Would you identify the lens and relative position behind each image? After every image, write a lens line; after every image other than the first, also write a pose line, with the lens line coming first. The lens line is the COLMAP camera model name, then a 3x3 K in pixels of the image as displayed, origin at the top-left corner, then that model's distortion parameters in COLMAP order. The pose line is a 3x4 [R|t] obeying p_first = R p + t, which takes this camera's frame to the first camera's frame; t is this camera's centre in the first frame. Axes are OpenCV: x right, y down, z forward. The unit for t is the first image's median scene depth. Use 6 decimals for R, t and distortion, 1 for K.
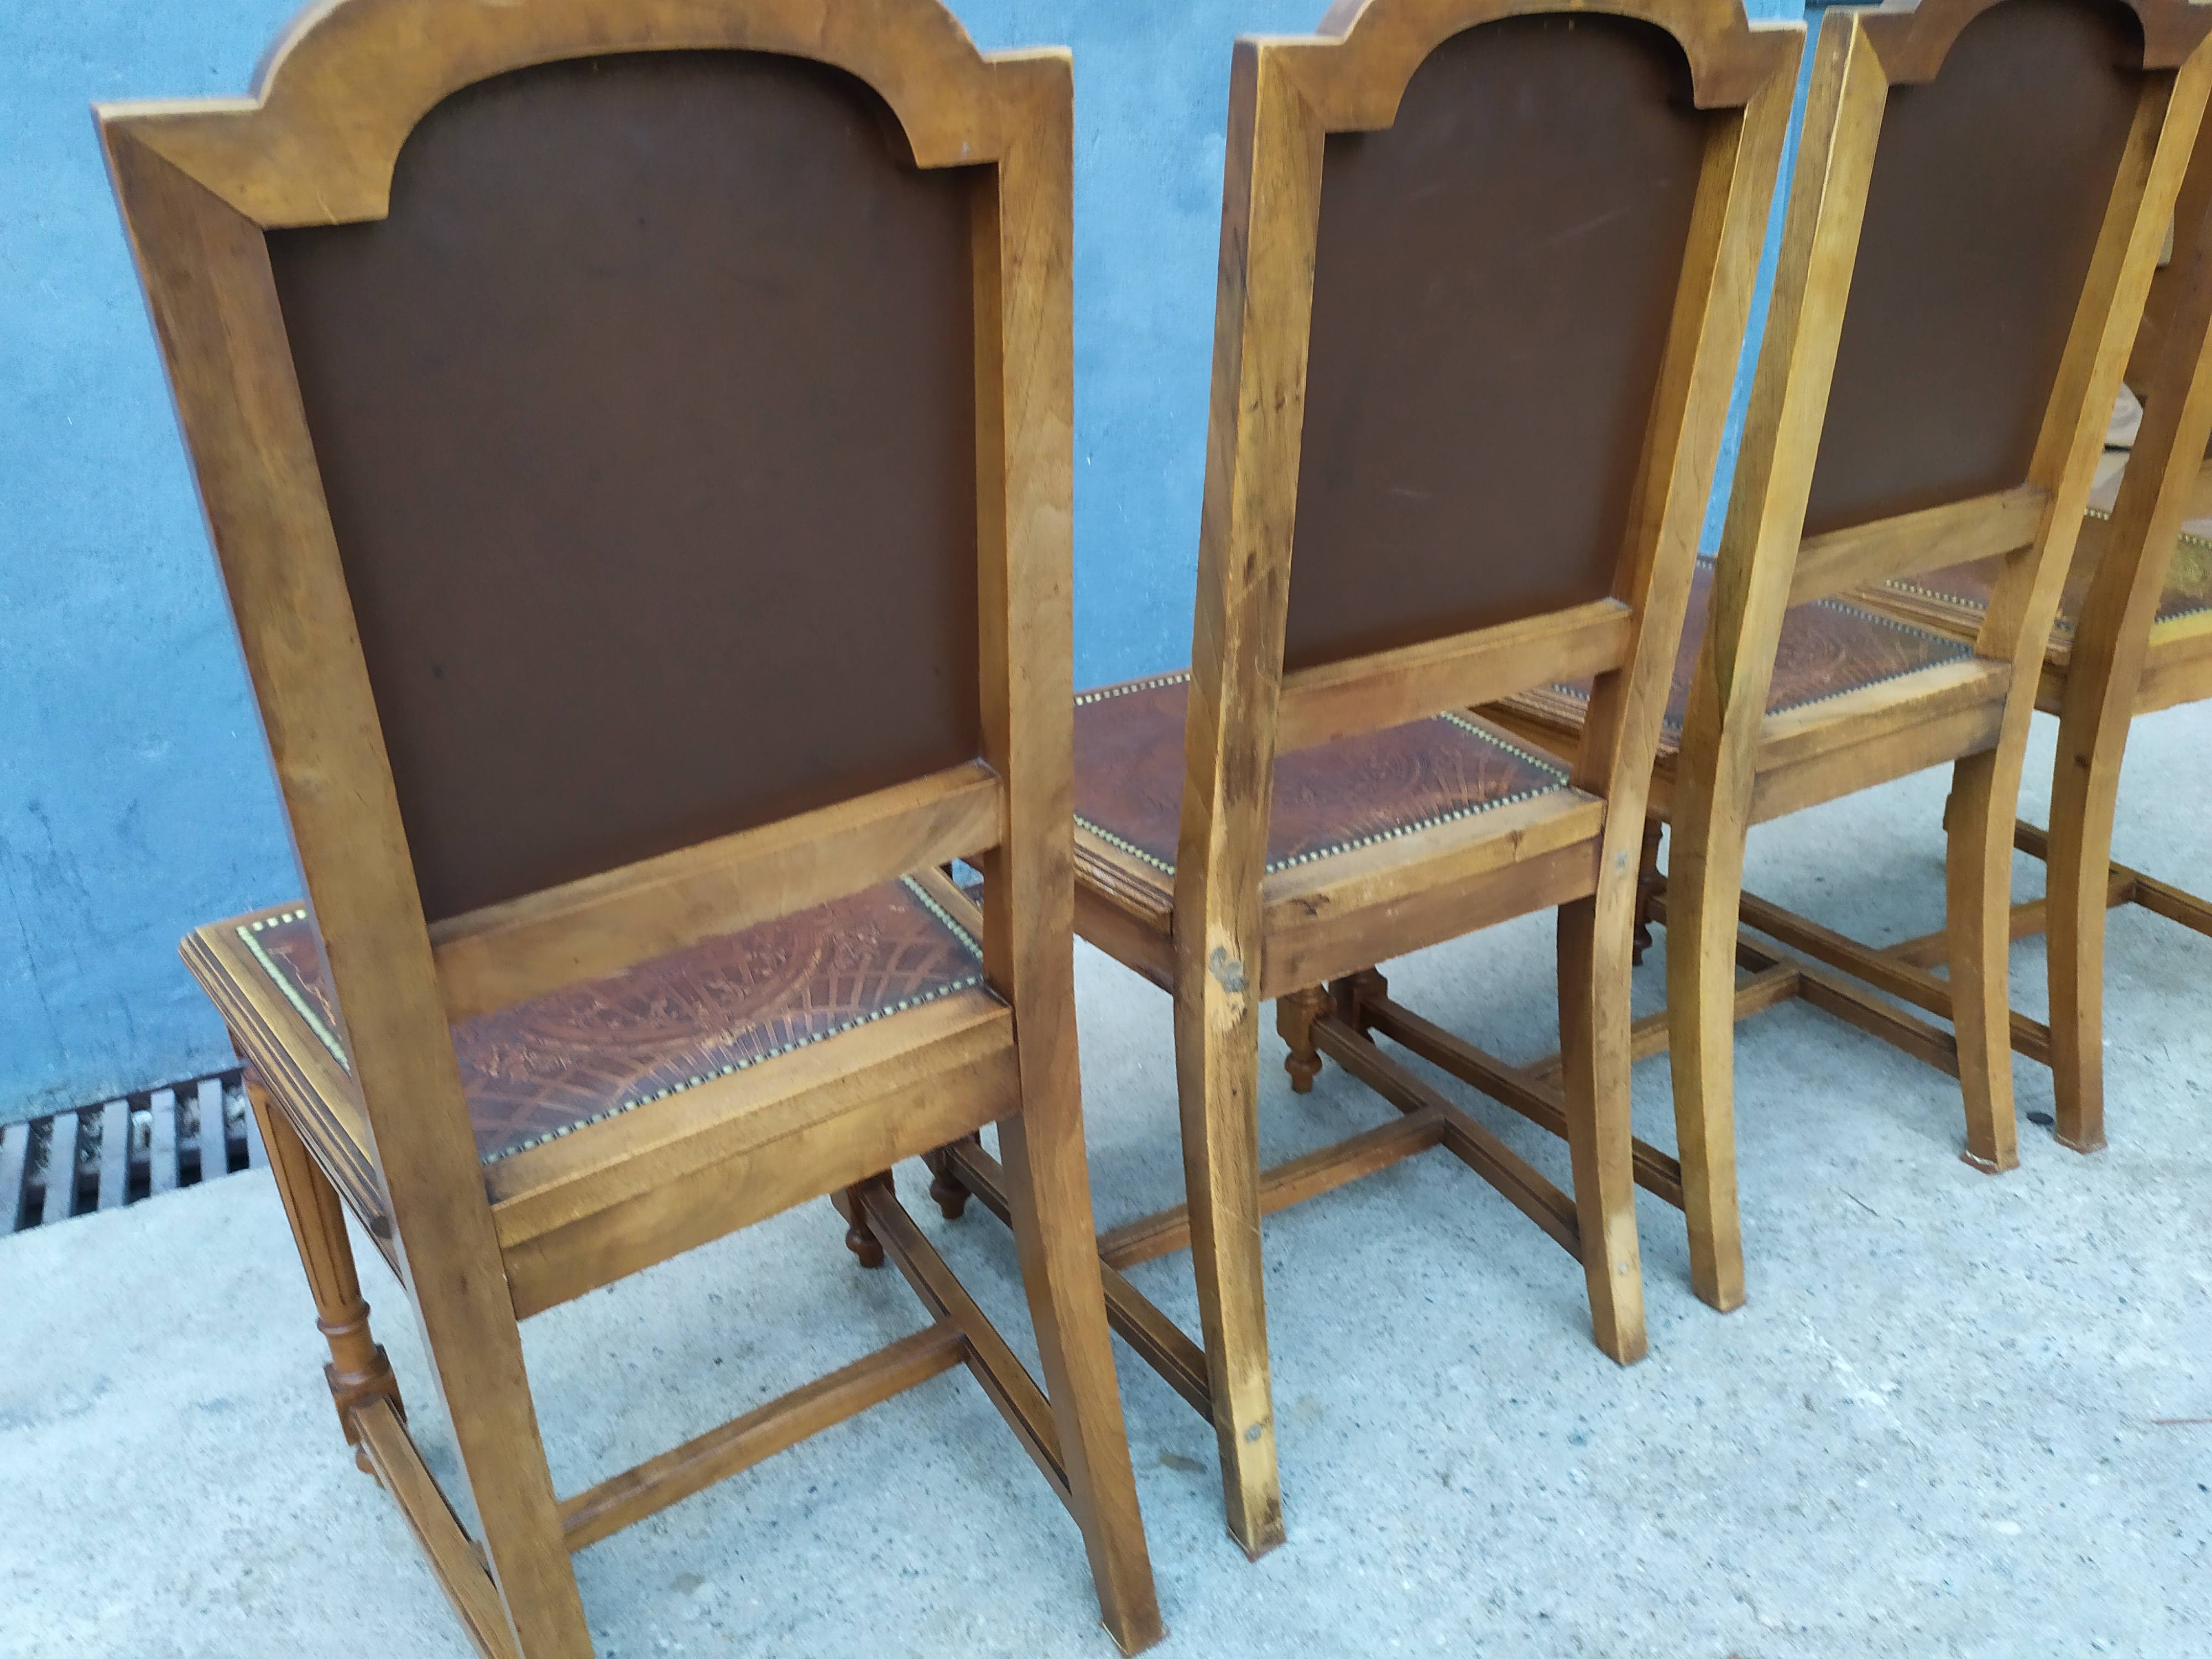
lens RADIAL K [[1690.4, 0, 1108.5], [0, 1690.4, 815.0], [0, 0, 1]] dist [0.065075, -0.082525]
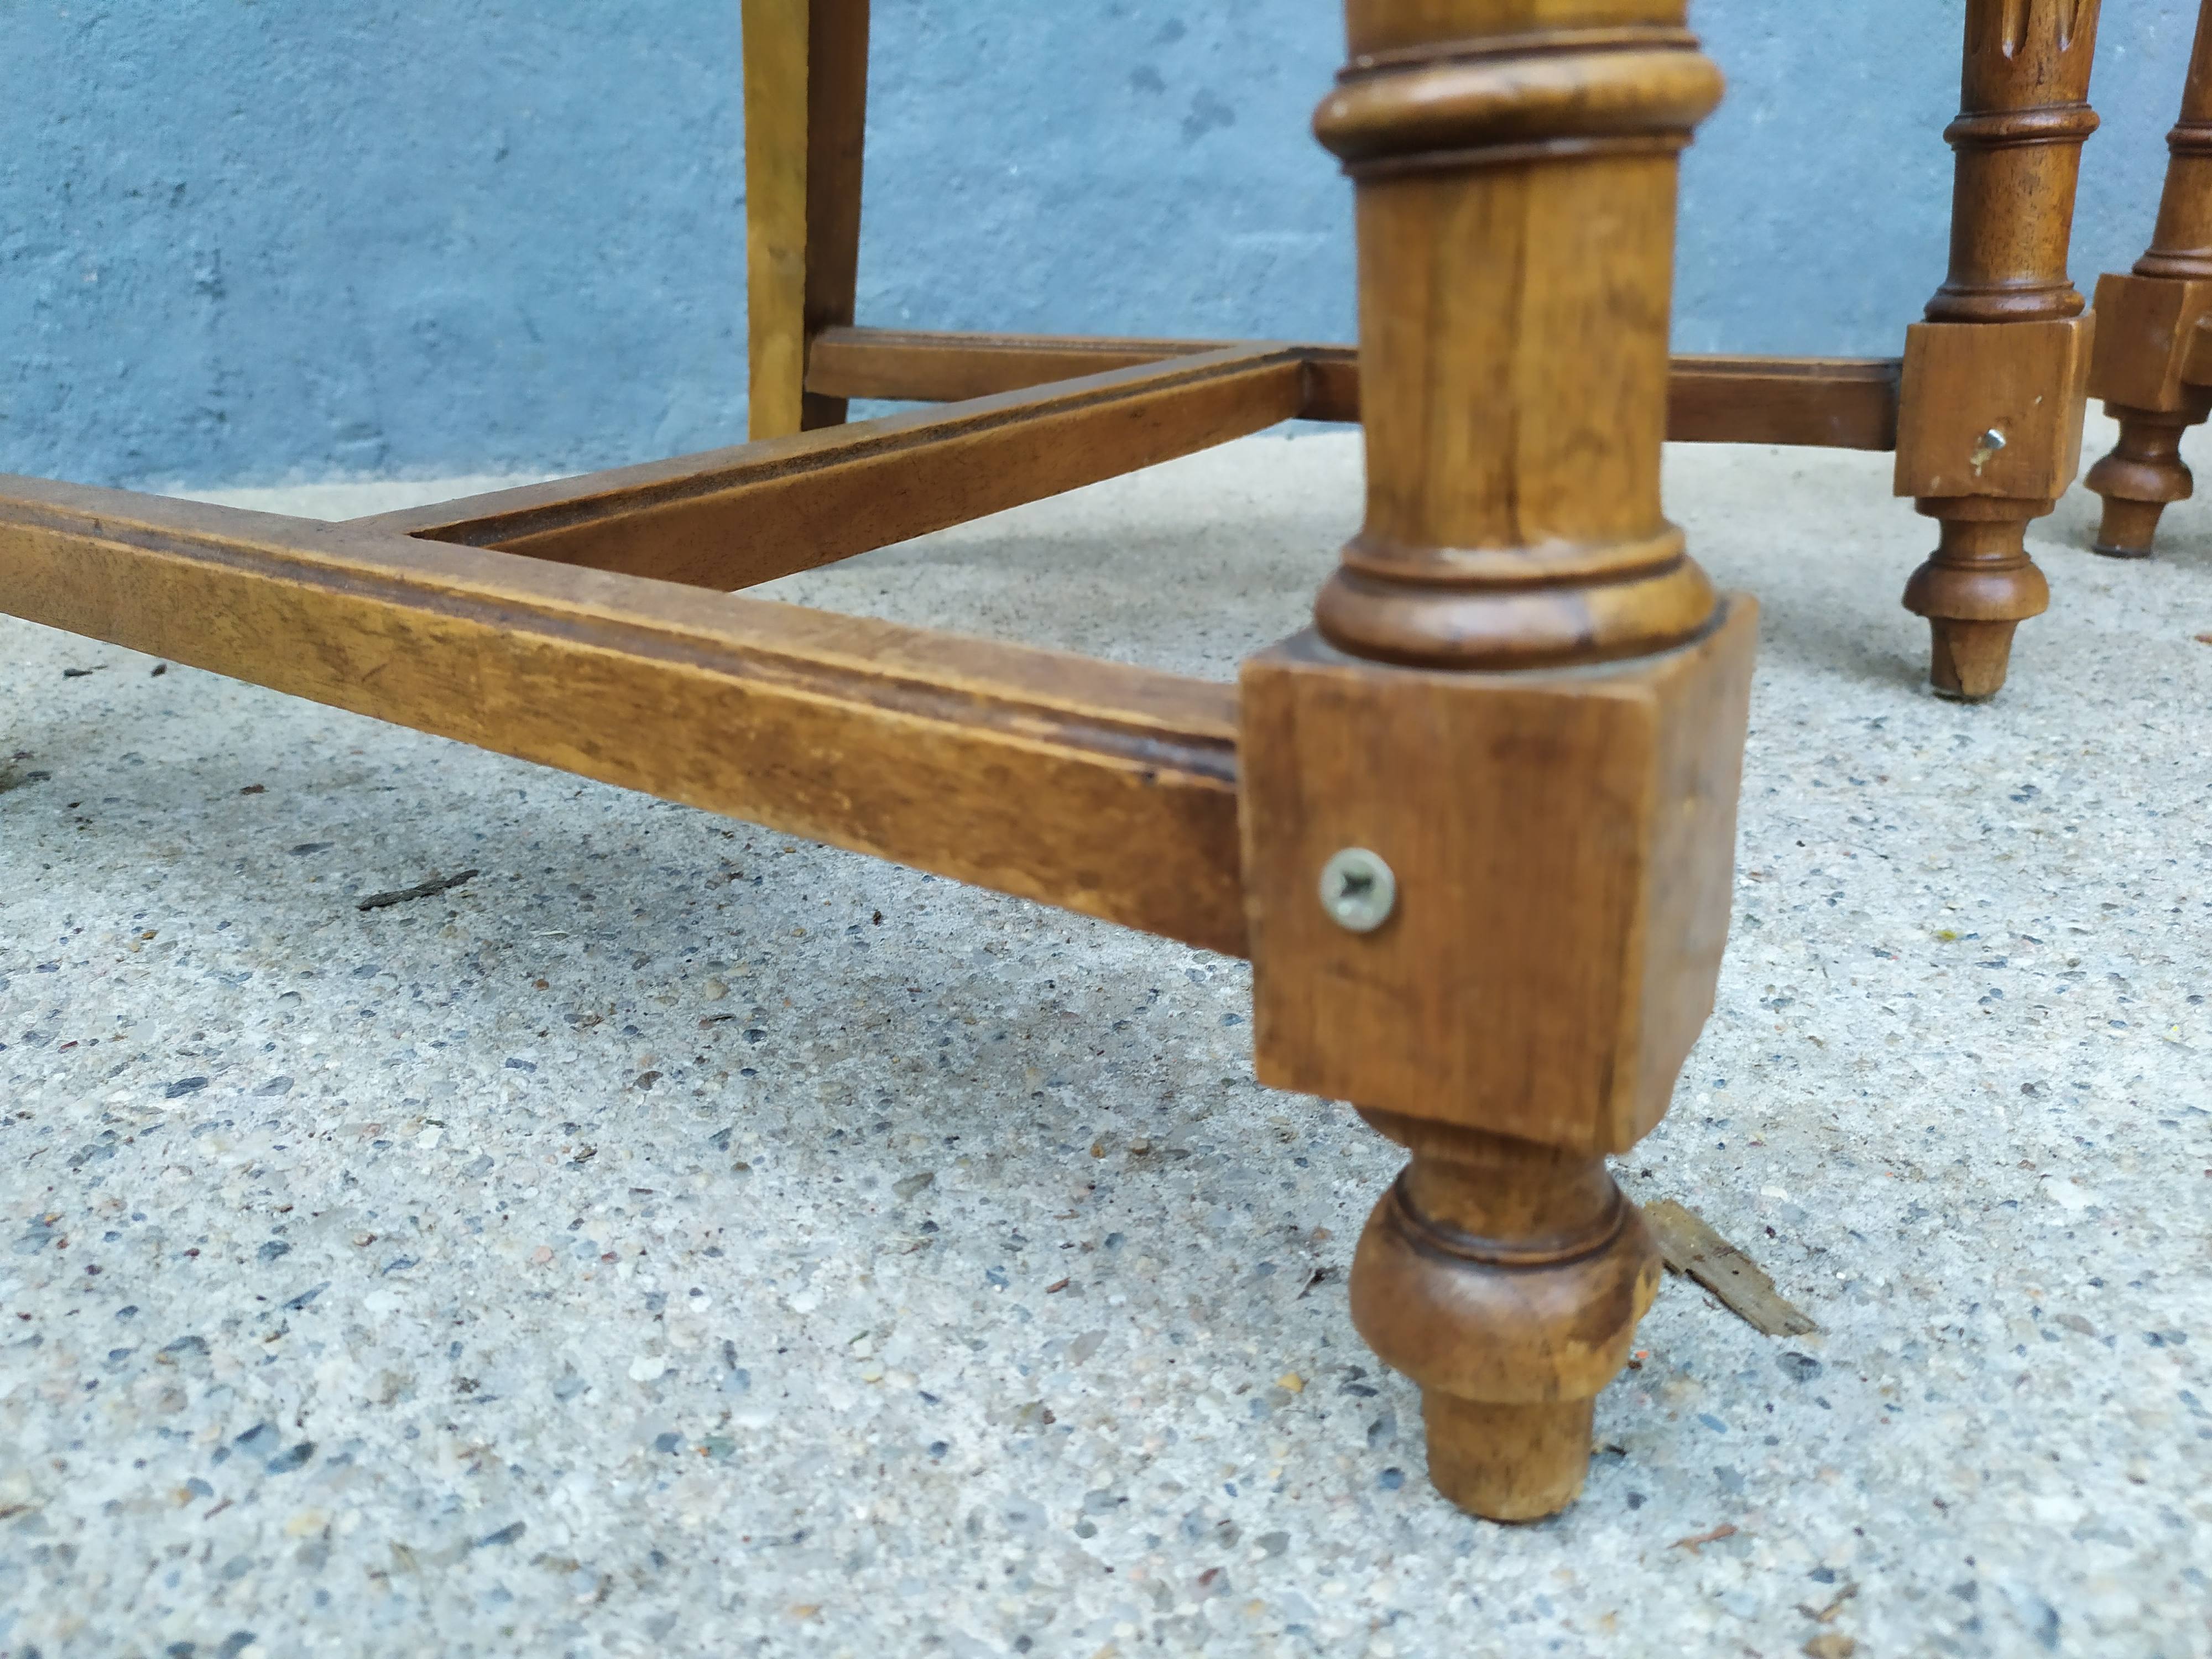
lens RADIAL K [[1731.8, 0, 1106.0], [0, 1731.8, 829.5], [0, 0, 1]] dist [0.036515, -0.057765]
pose [[0.970889, 0.119455, -0.207619, 0.006962], [-0.122594, 0.992454, -0.002268, 0.349802], [0.205781, 0.027654, 0.978207, 0.793685]]
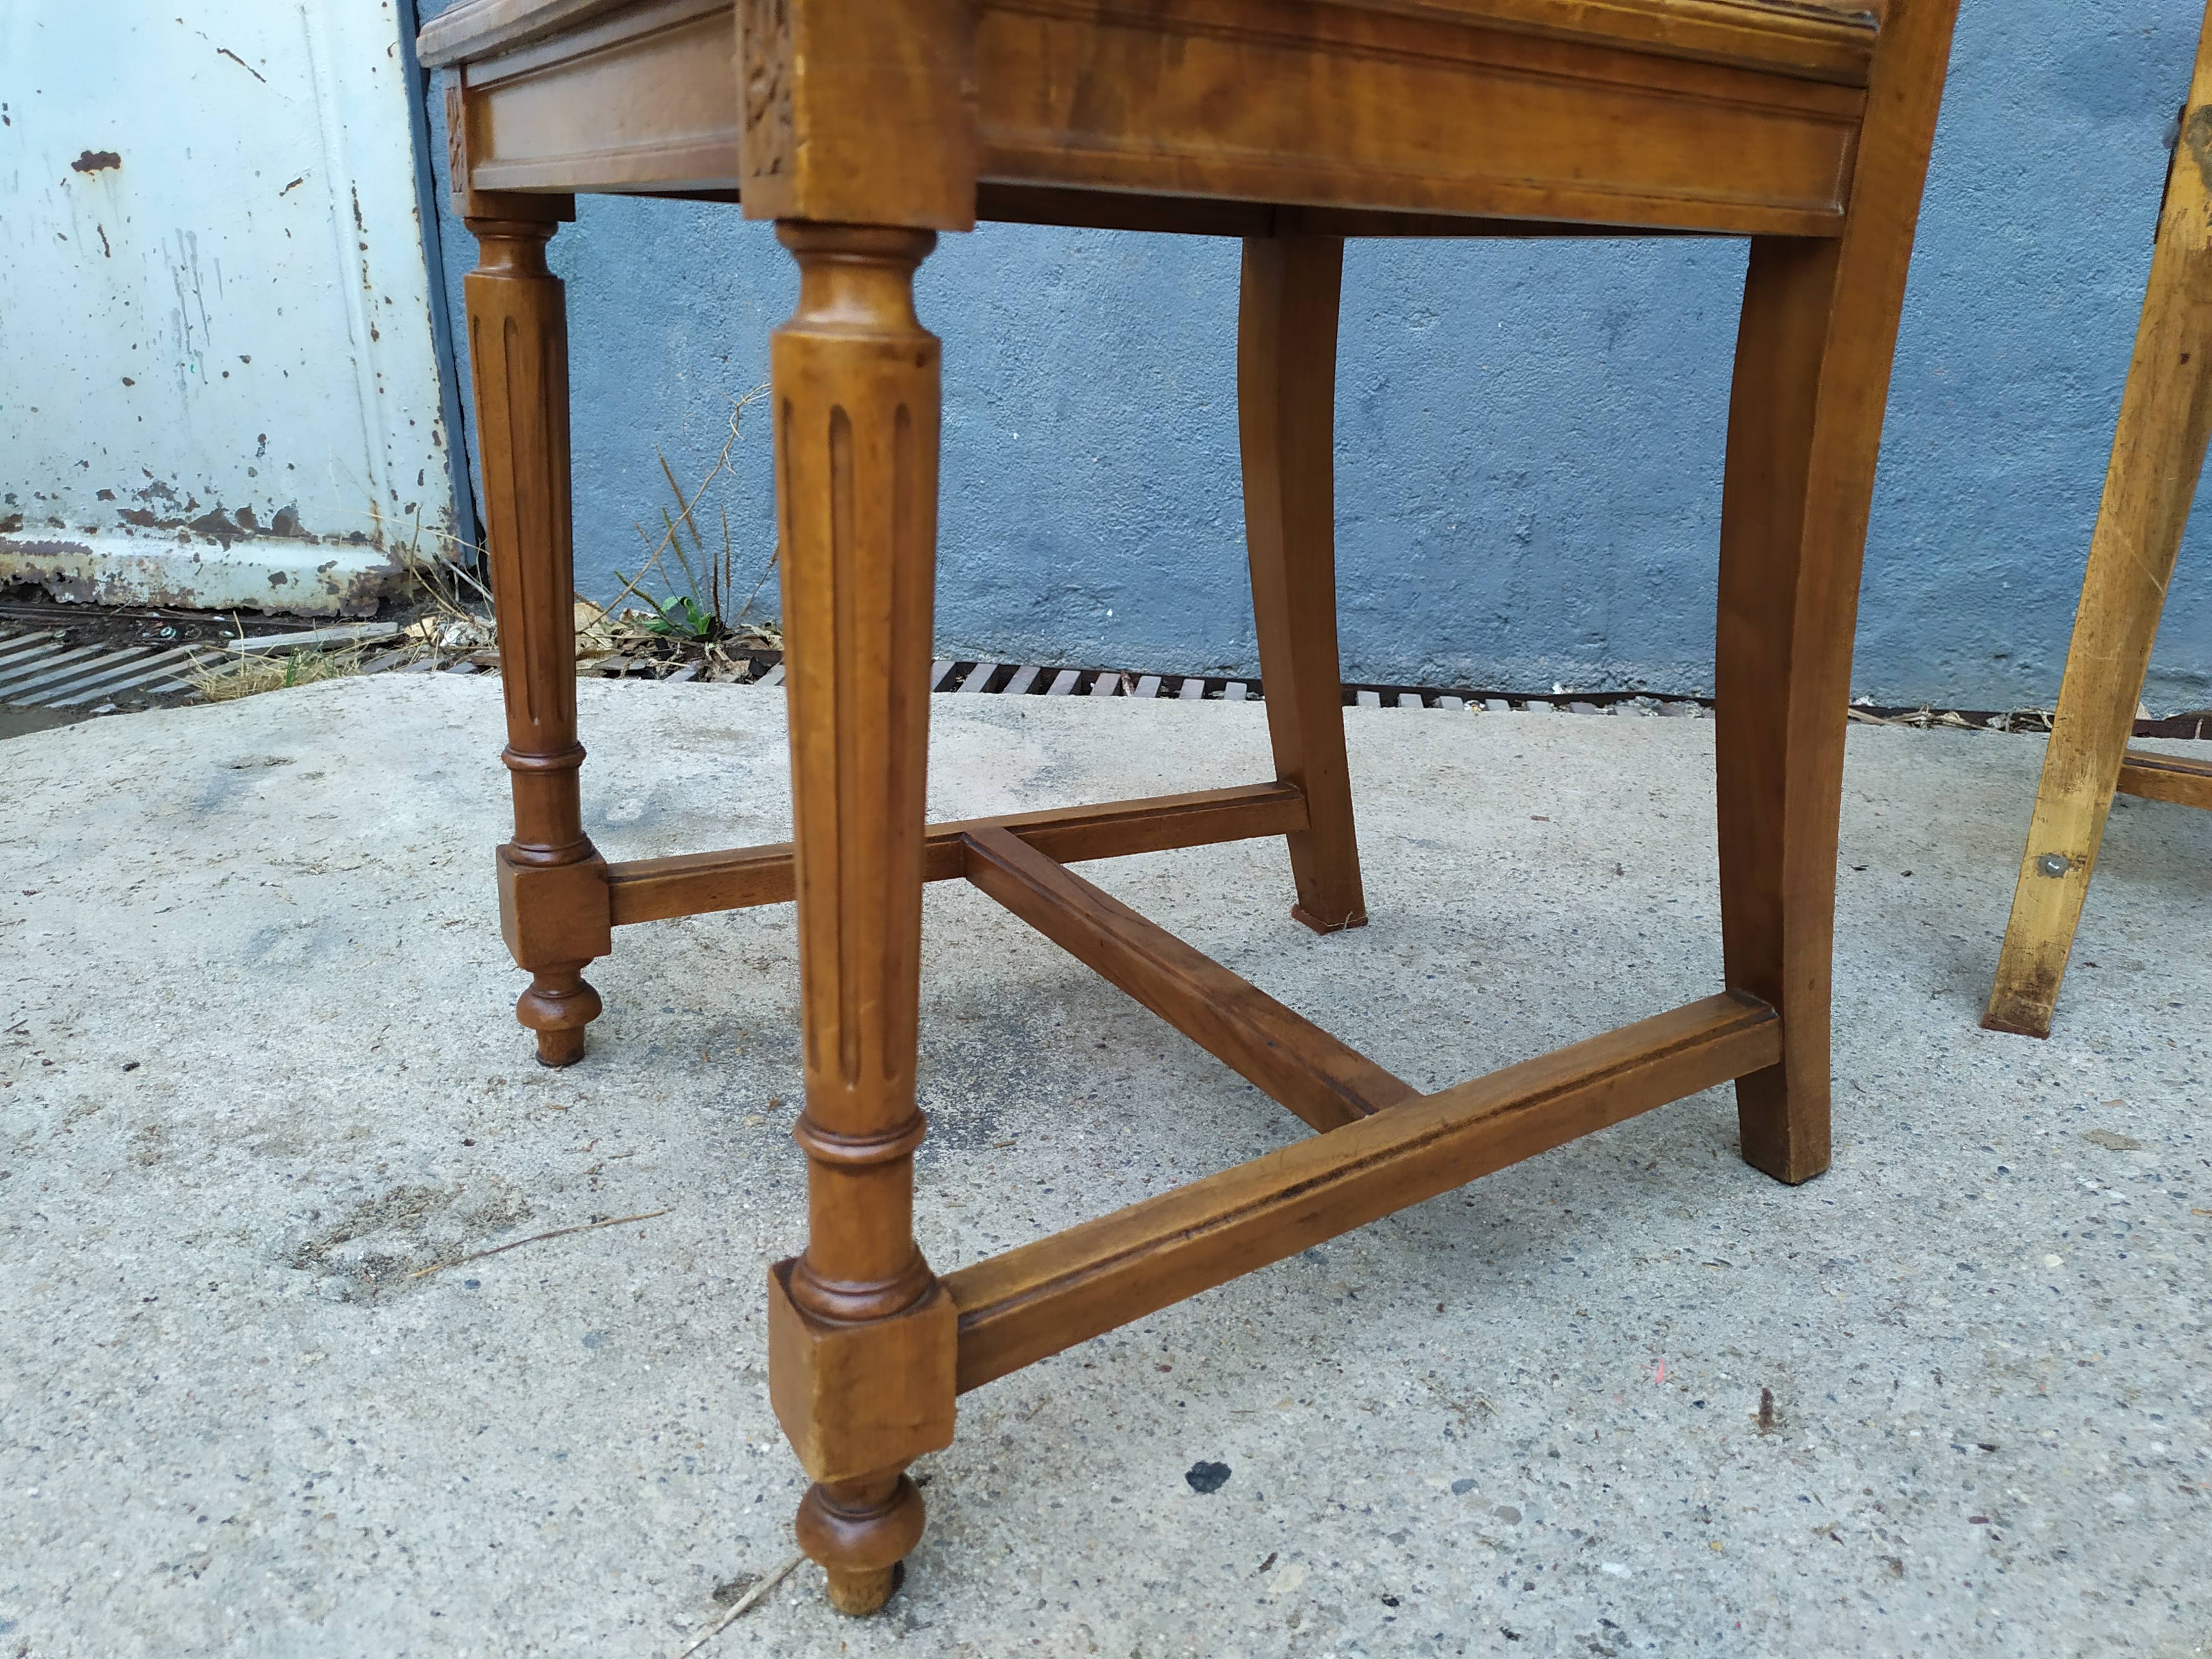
lens RADIAL K [[1690.4, 0, 1108.5], [0, 1690.4, 815.0], [0, 0, 1]] dist [0.065075, -0.082525]
pose [[0.832480, 0.238770, -0.499966, -0.257464], [-0.265001, 0.964058, 0.019160, 0.402221], [0.486571, 0.116541, 0.865833, 0.205905]]
